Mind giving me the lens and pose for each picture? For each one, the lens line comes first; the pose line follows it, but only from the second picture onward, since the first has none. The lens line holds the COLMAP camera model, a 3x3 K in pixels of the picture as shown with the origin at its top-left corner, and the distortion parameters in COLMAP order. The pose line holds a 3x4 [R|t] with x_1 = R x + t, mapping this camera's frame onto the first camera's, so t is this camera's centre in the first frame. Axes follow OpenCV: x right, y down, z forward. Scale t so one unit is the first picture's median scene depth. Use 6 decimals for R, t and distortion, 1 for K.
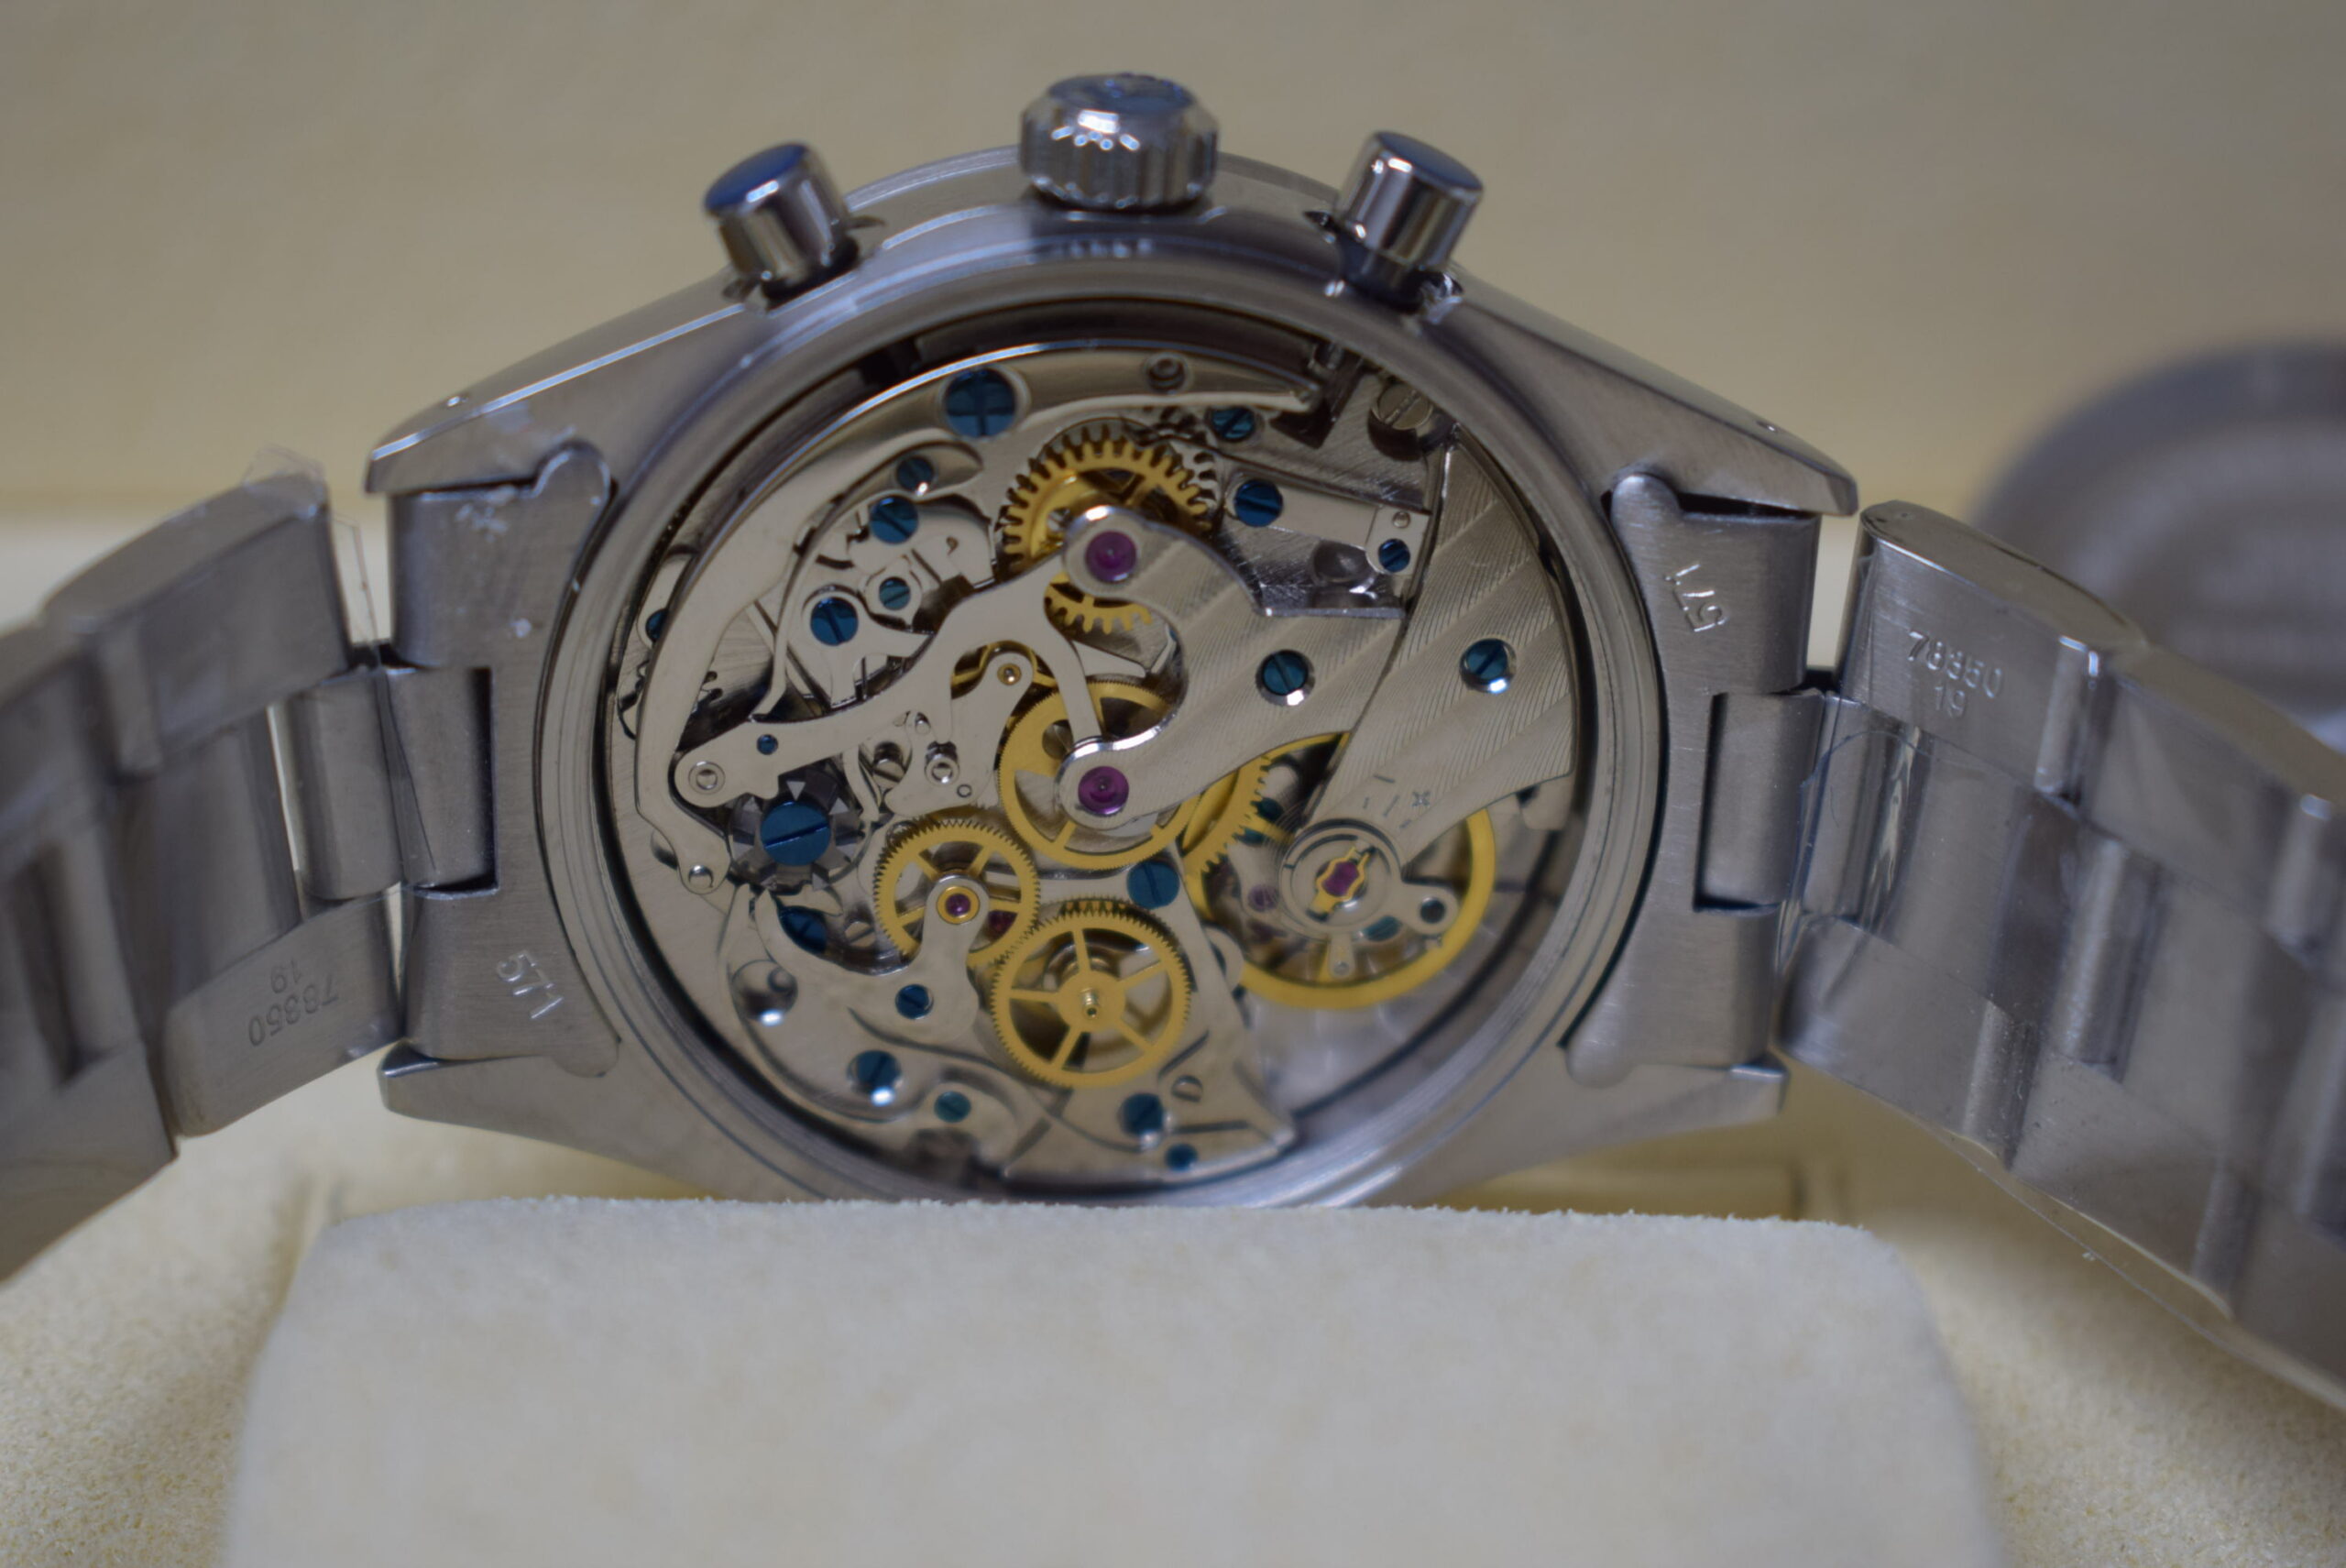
lens RADIAL K [[4781.4, 0, 1169.4], [0, 4781.4, 794.7], [0, 0, 1]] dist [0.029367, 0.000000]
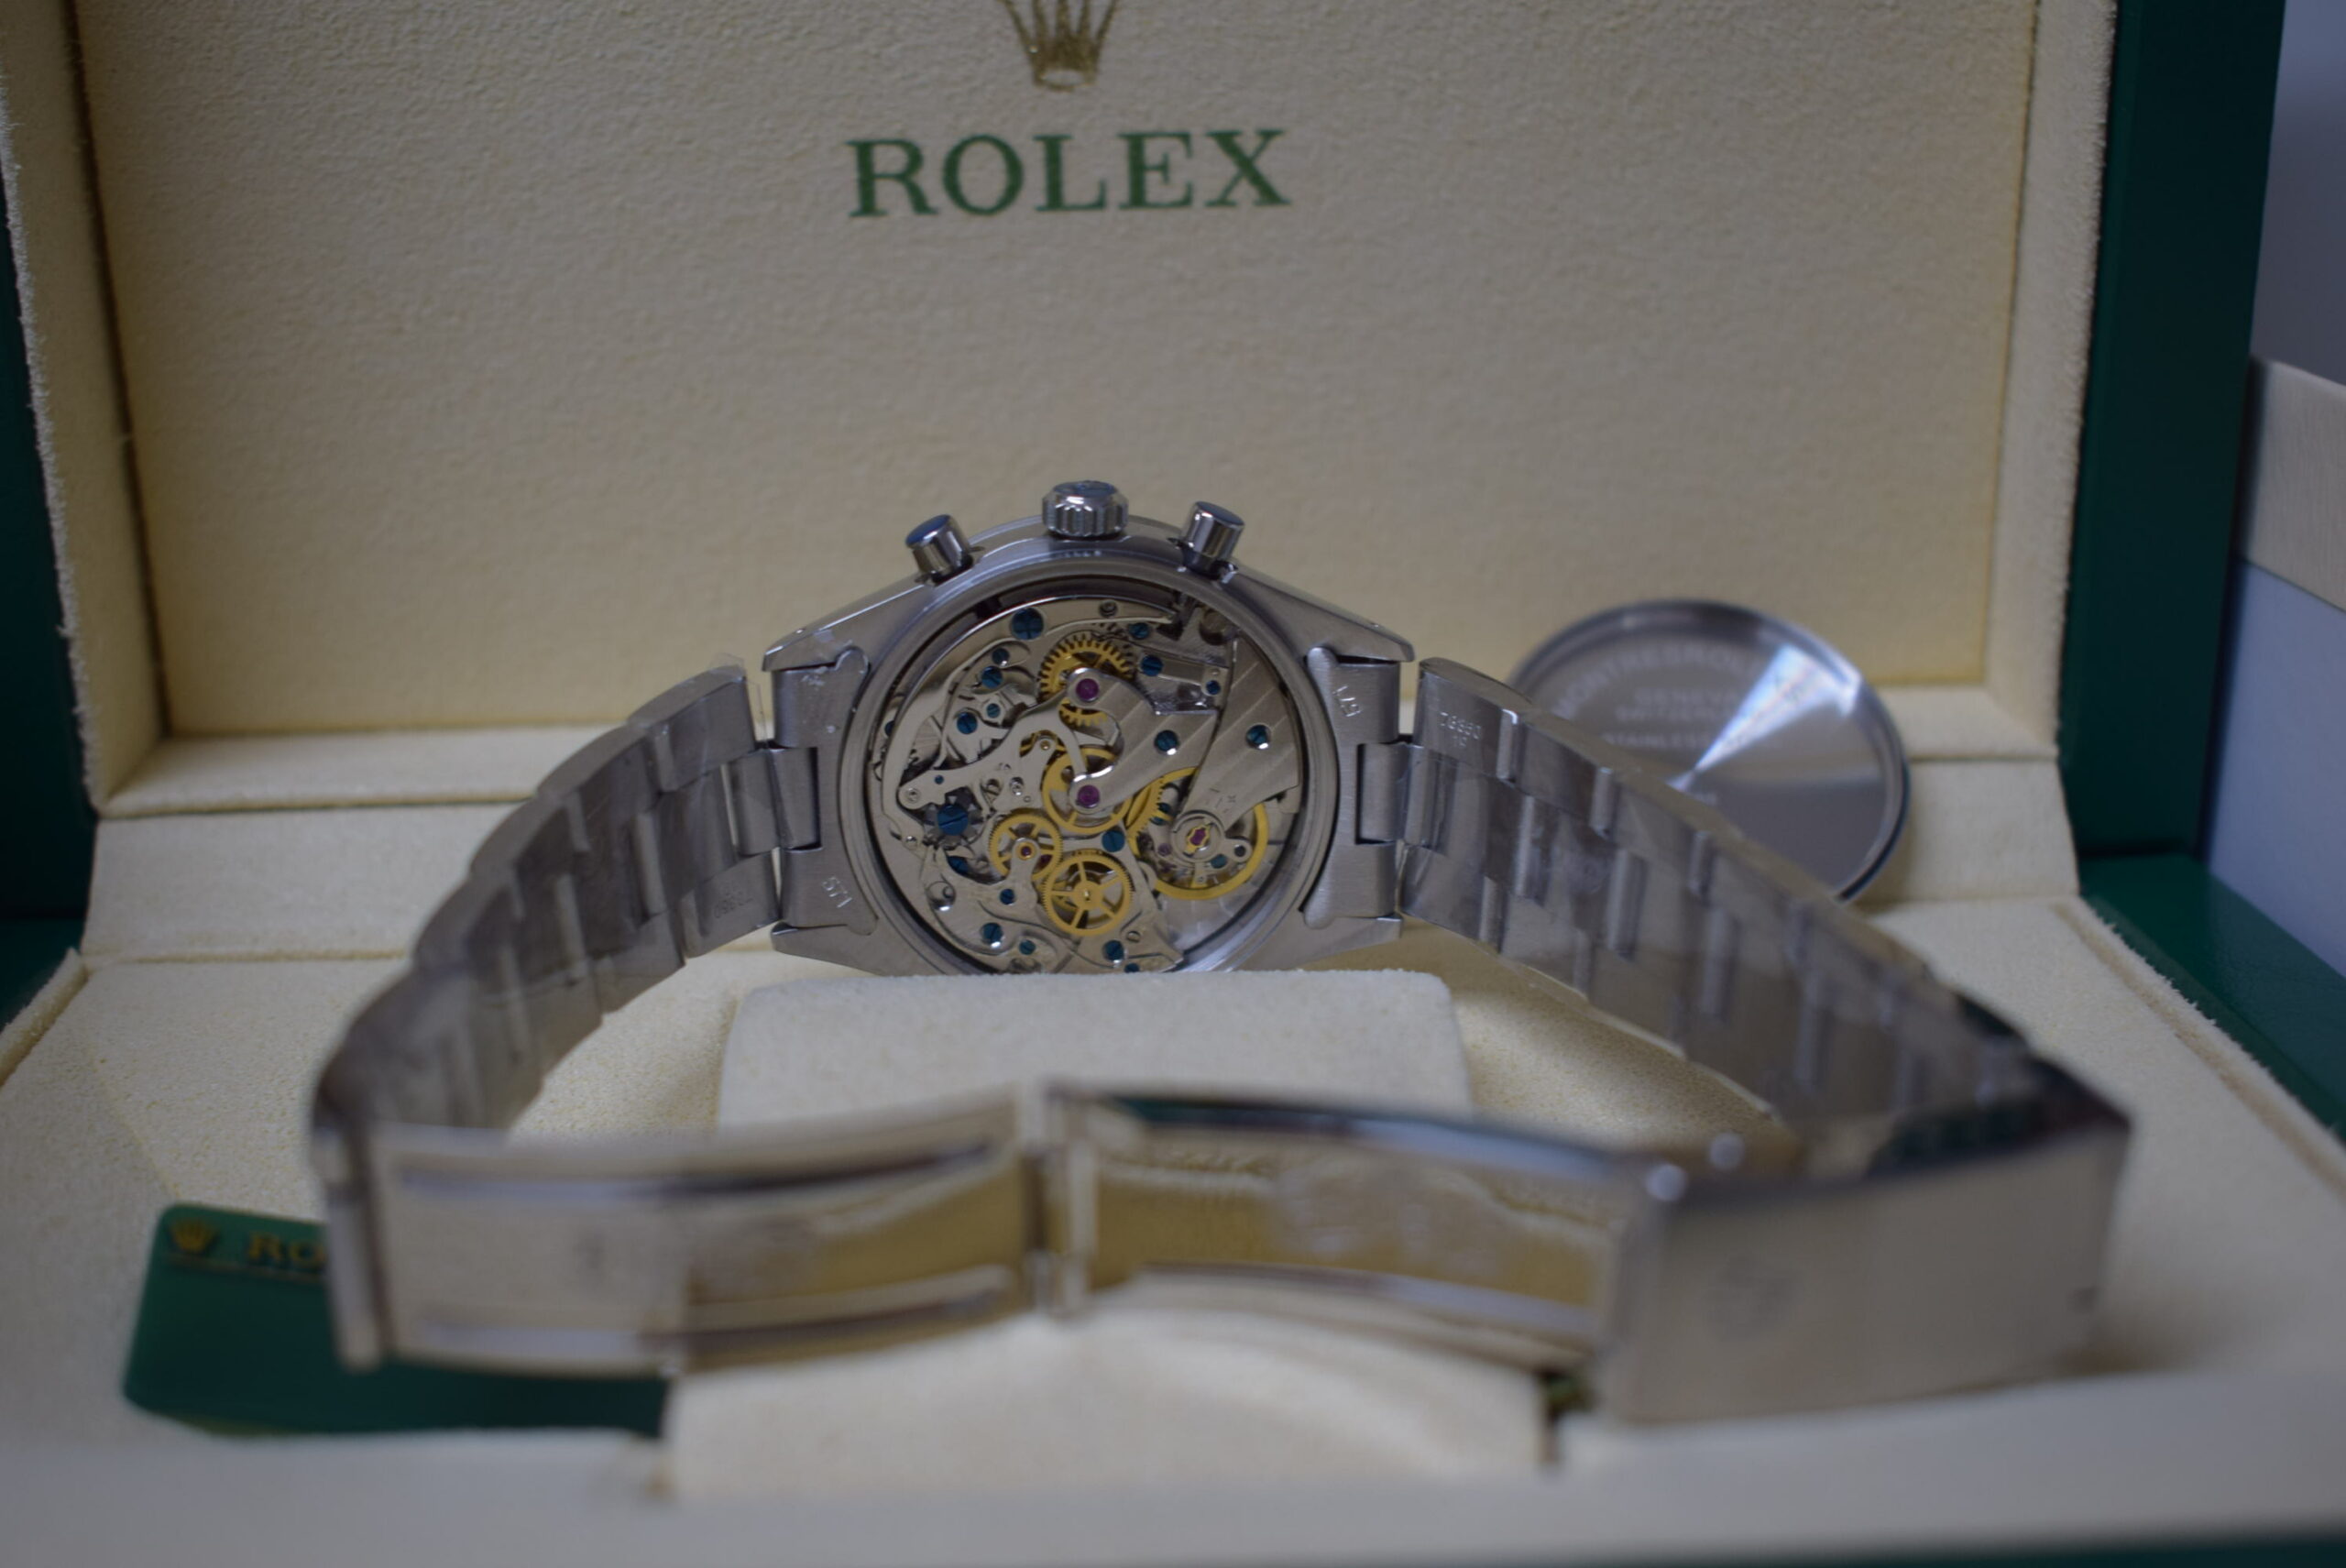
lens RADIAL K [[3450.4, 0, 1176.9], [0, 3450.4, 782.3], [0, 0, 1]] dist [-0.026342, 0.000000]
pose [[0.999283, -0.034258, -0.016100, 0.054324], [0.032644, 0.995257, -0.091639, 0.143143], [0.019163, 0.091048, 0.995662, -0.620182]]
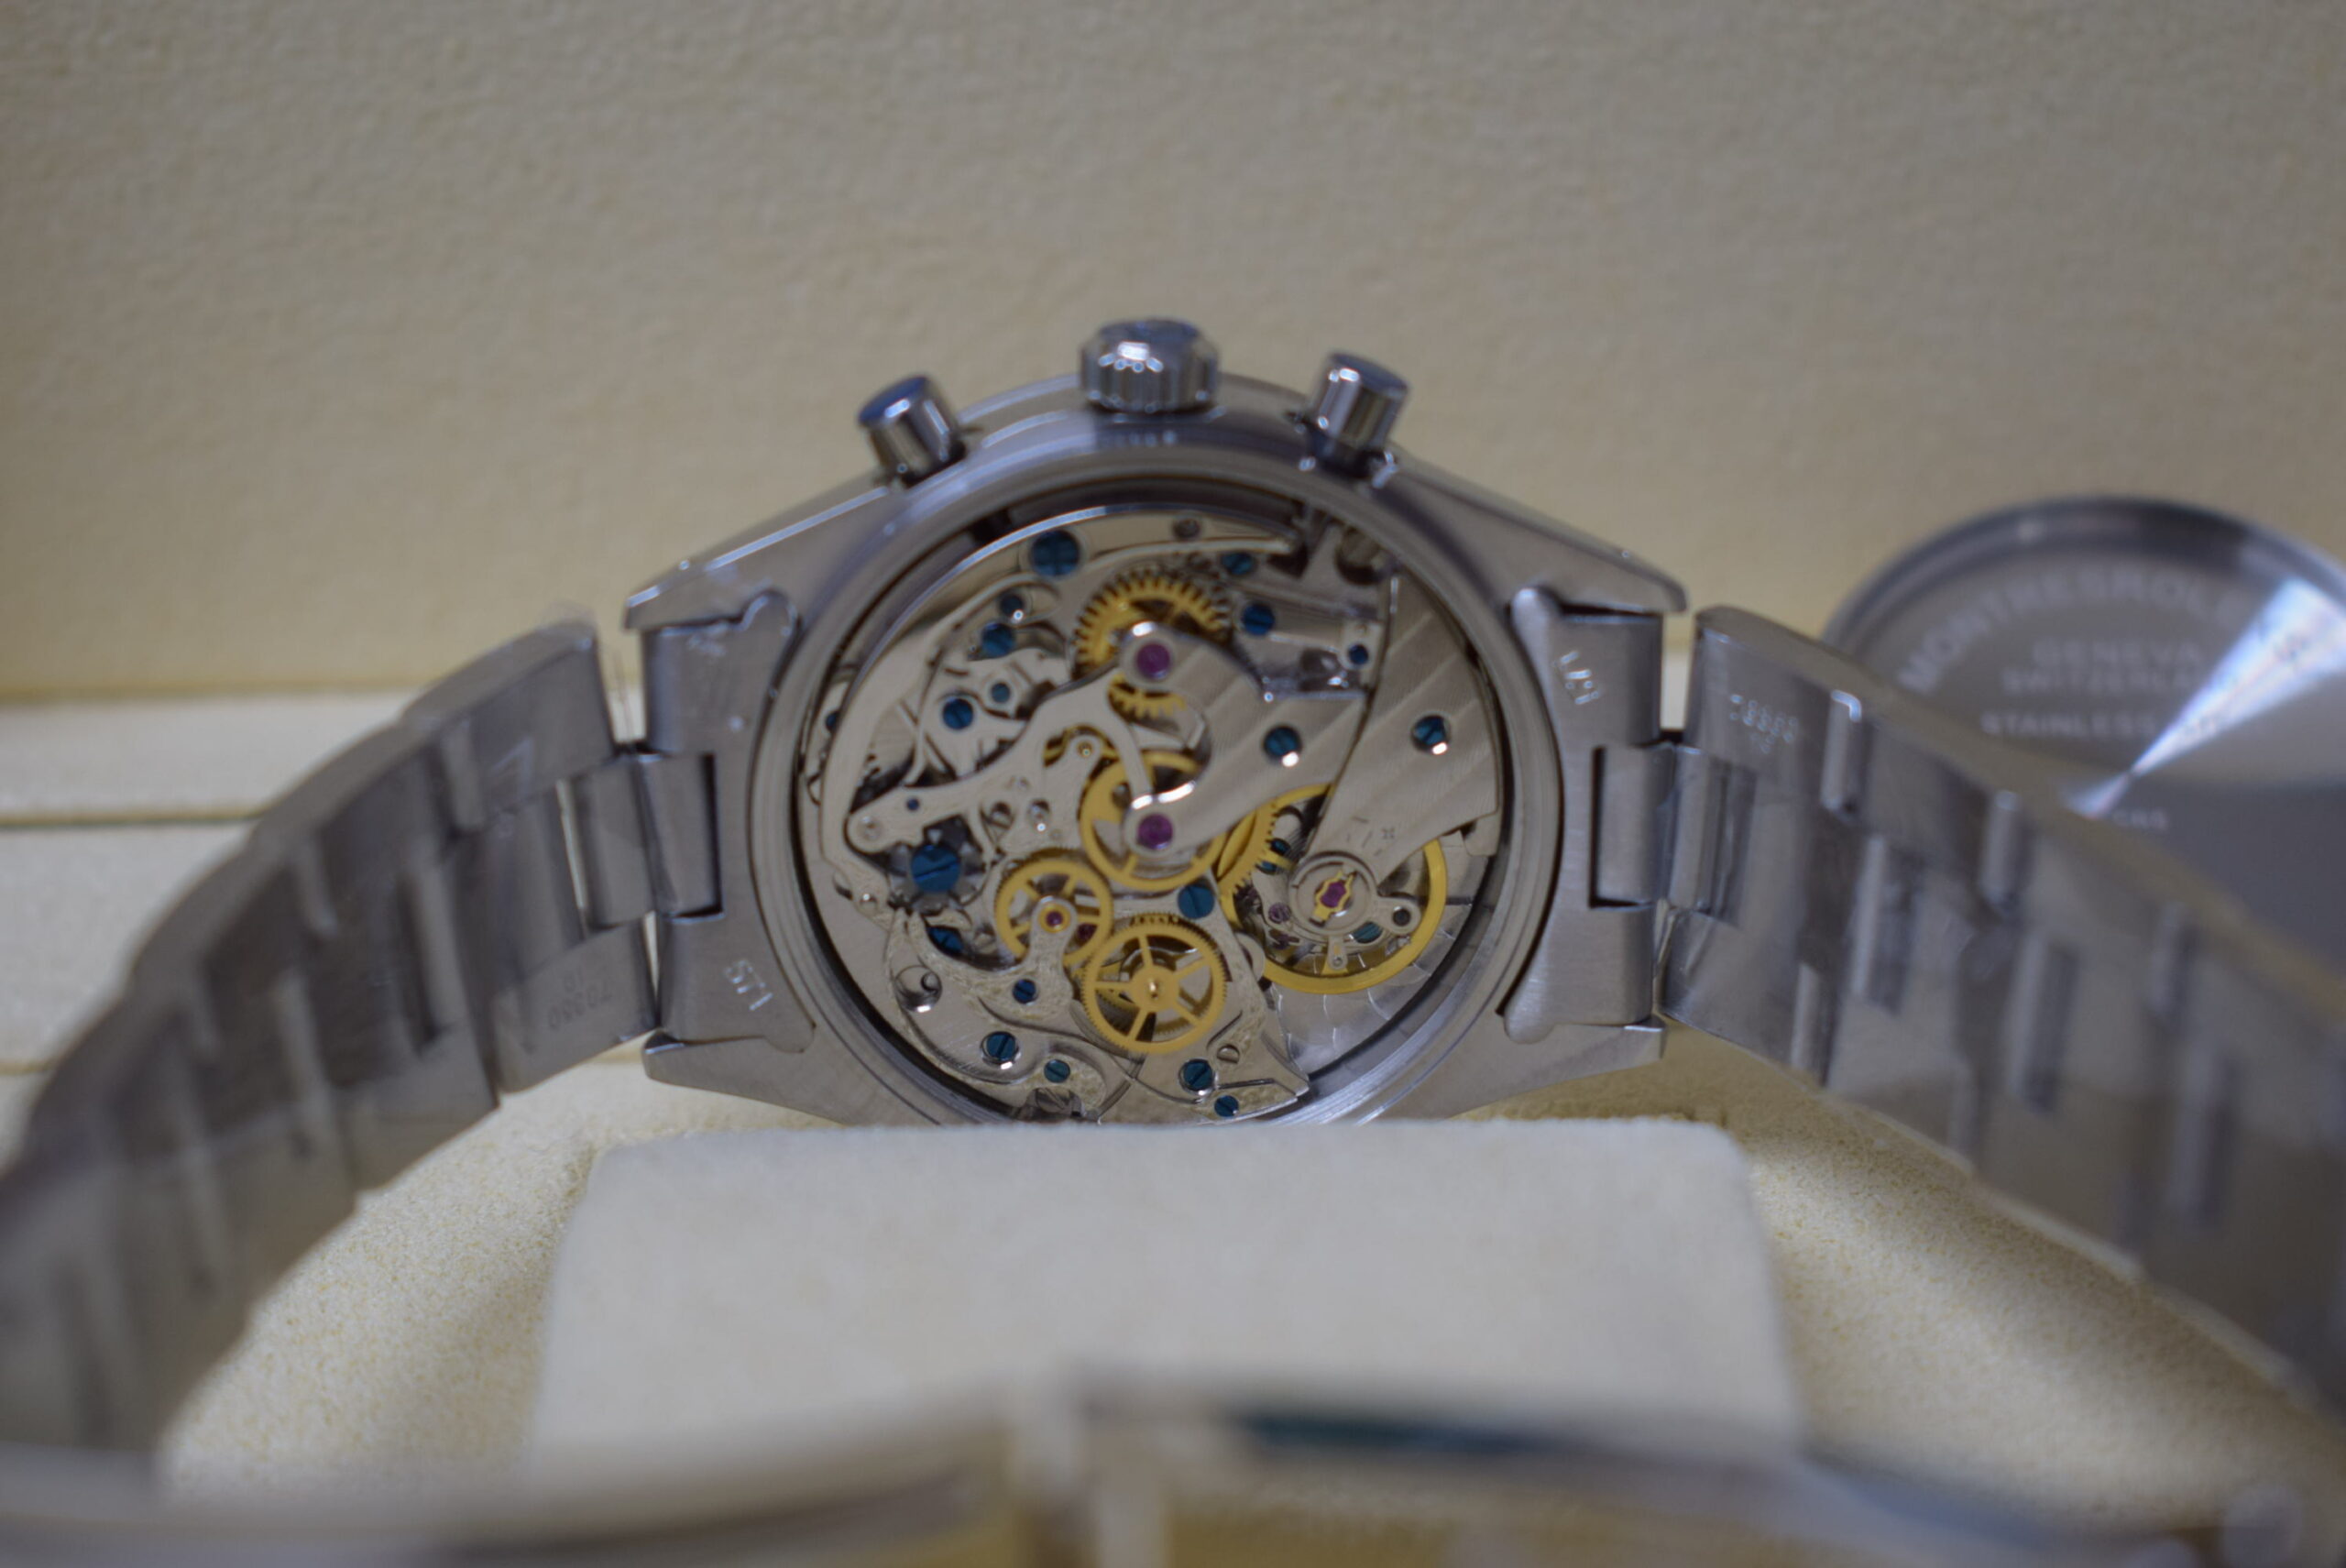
lens RADIAL K [[4626.5, 0, 1167.1], [0, 4626.5, 780.7], [0, 0, 1]] dist [0.035554, 0.000000]
pose [[0.998371, -0.032550, -0.046855, 0.053079], [0.029397, 0.997356, -0.066465, 0.074040], [0.048894, 0.064980, 0.996688, -0.340670]]
